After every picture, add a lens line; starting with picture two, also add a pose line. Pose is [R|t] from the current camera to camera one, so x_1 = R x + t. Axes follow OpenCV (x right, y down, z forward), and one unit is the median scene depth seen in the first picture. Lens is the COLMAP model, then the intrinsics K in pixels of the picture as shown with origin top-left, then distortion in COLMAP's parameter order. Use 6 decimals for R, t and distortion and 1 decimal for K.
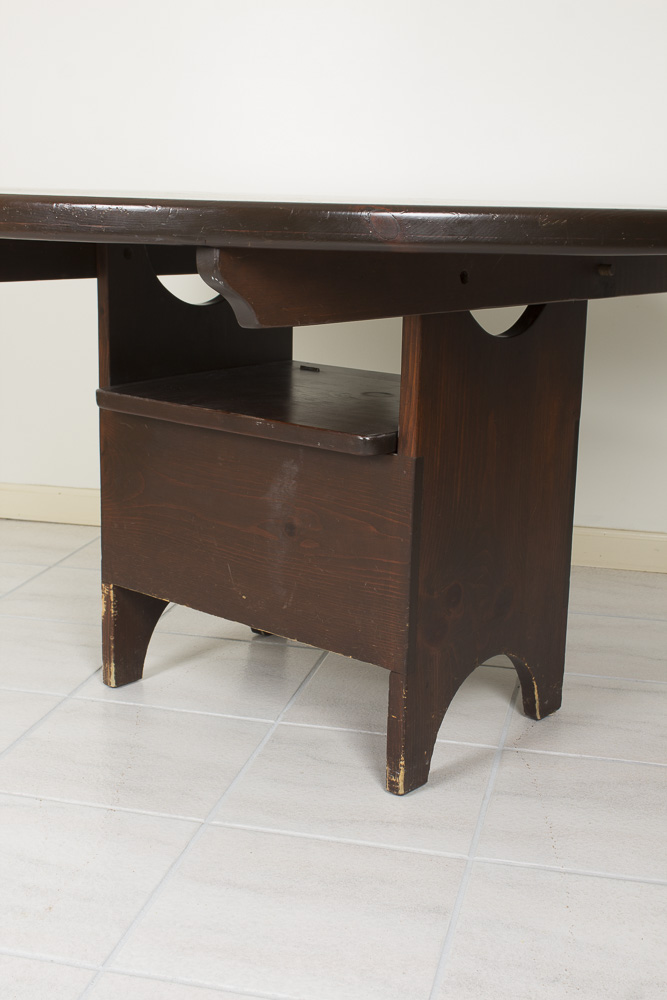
lens RADIAL K [[1330.7, 0, 328.1], [0, 1330.7, 497.1], [0, 0, 1]] dist [-0.034836, -0.044193]
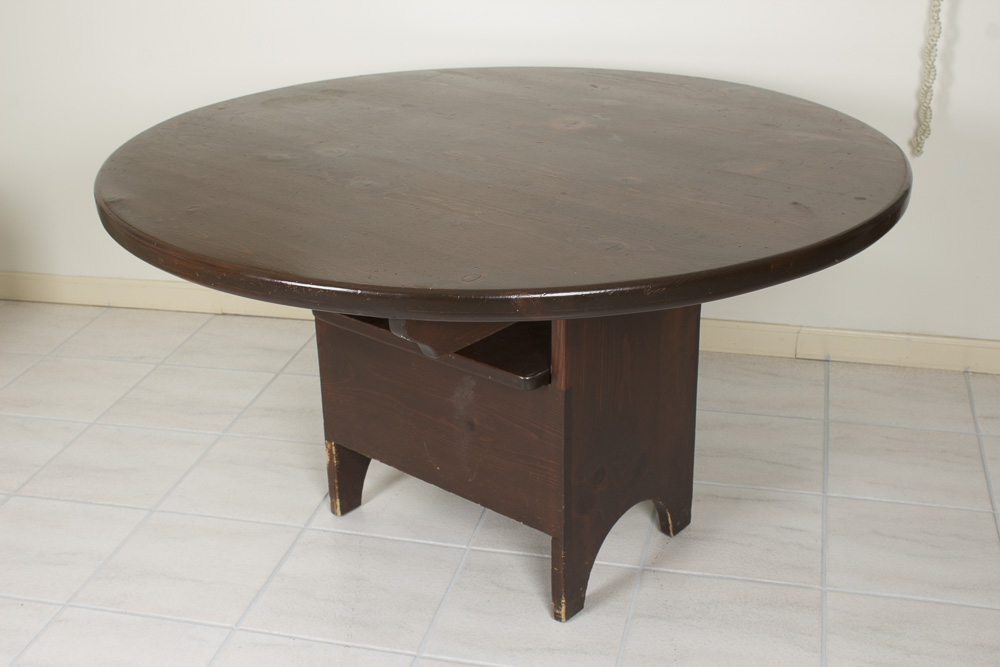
lens RADIAL K [[1256.6, 0, 500.0], [0, 1256.6, 333.5], [0, 0, 1]] dist [-0.056679, -0.001288]
pose [[0.999078, -0.038053, -0.019882, 0.026400], [0.041032, 0.982573, 0.181290, -0.278390], [0.012637, -0.181938, 0.983229, -0.172258]]
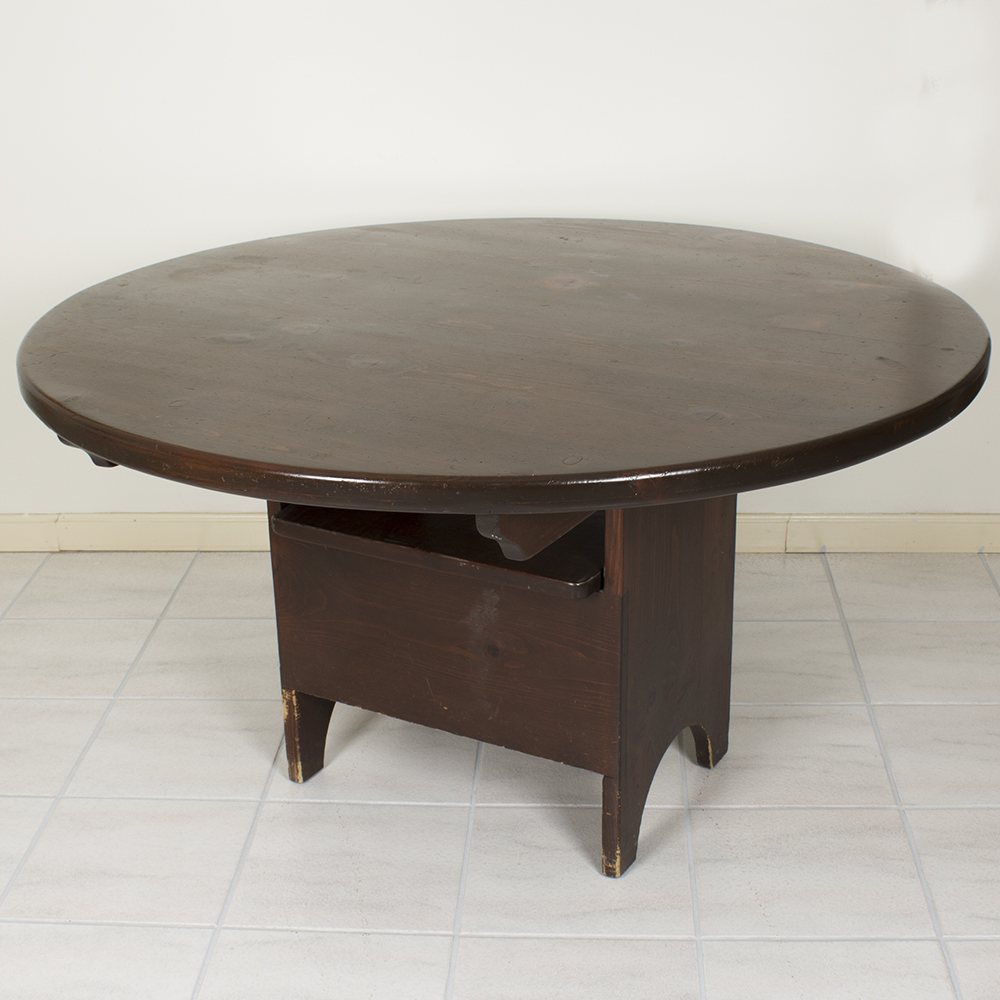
lens RADIAL K [[1620.1, 0, 500.0], [0, 1620.1, 500.0], [0, 0, 1]] dist [-0.140106, -0.041111]
pose [[0.983509, -0.104968, 0.147280, -0.197325], [0.082611, 0.985157, 0.150470, -0.282980], [-0.160888, -0.135822, 0.977582, -0.236108]]
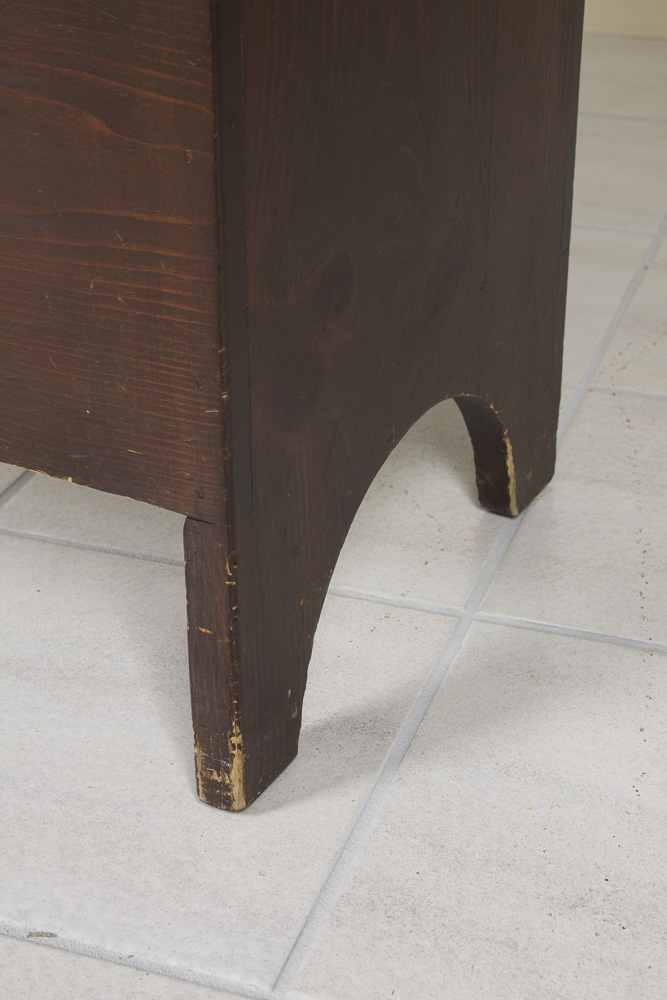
lens RADIAL K [[1826.2, 0, 333.5], [0, 1826.2, 500.0], [0, 0, 1]] dist [0.016227, 0.158824]
pose [[0.980875, -0.114862, 0.157131, 0.008394], [0.066821, 0.956963, 0.282413, -0.010834], [-0.182807, -0.266513, 0.946336, 0.496484]]
